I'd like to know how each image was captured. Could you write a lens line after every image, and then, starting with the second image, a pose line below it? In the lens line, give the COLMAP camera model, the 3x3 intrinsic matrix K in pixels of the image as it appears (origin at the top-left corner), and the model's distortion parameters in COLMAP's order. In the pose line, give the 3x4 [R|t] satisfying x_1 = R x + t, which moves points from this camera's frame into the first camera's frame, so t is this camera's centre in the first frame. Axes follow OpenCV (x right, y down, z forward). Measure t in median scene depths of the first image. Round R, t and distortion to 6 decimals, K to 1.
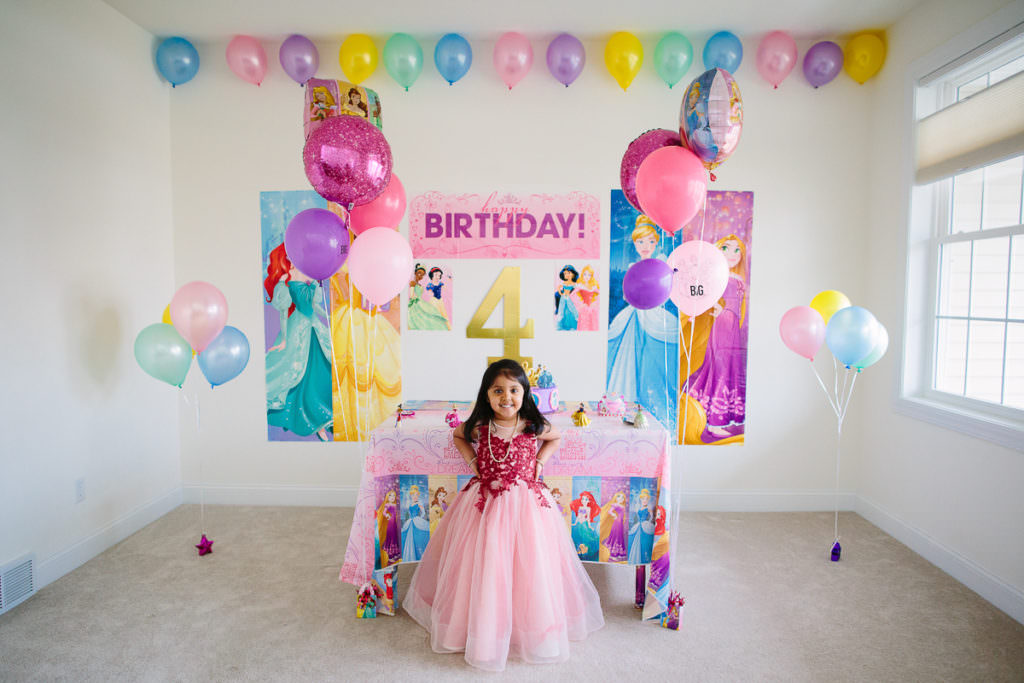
lens RADIAL K [[695.8, 0, 507.4], [0, 695.8, 358.4], [0, 0, 1]] dist [-0.053126, 0.034964]
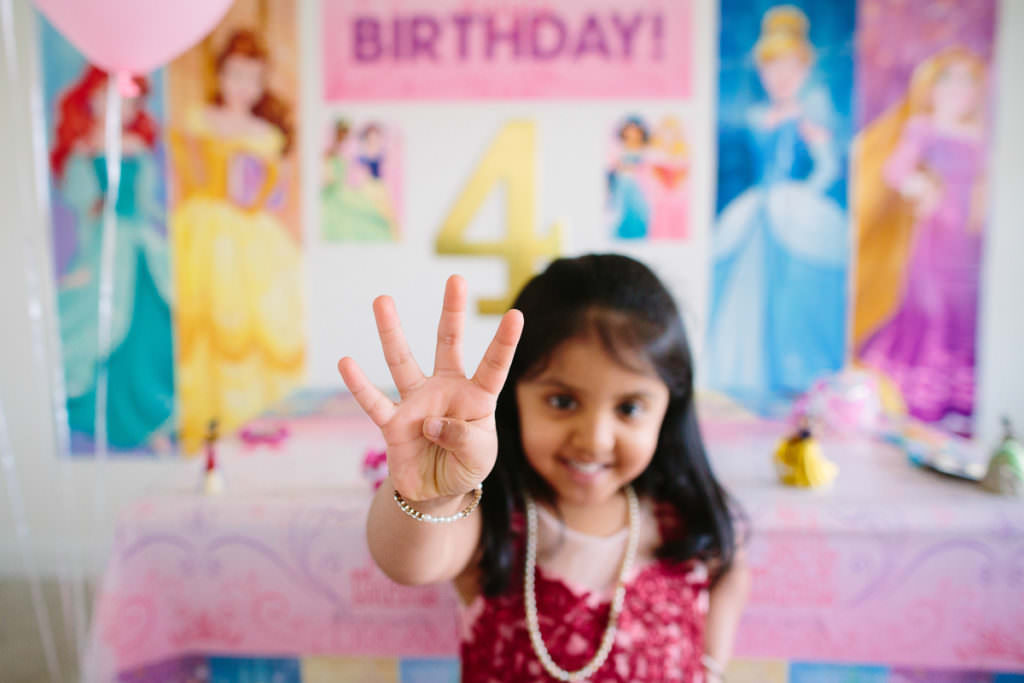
lens RADIAL K [[752.4, 0, 475.6], [0, 752.4, 334.4], [0, 0, 1]] dist [-0.032755, 0.003105]
pose [[0.999829, -0.005664, -0.017619, -0.018142], [0.006040, 0.999753, 0.021377, 0.015186], [0.017493, -0.021480, 0.999616, 0.446347]]
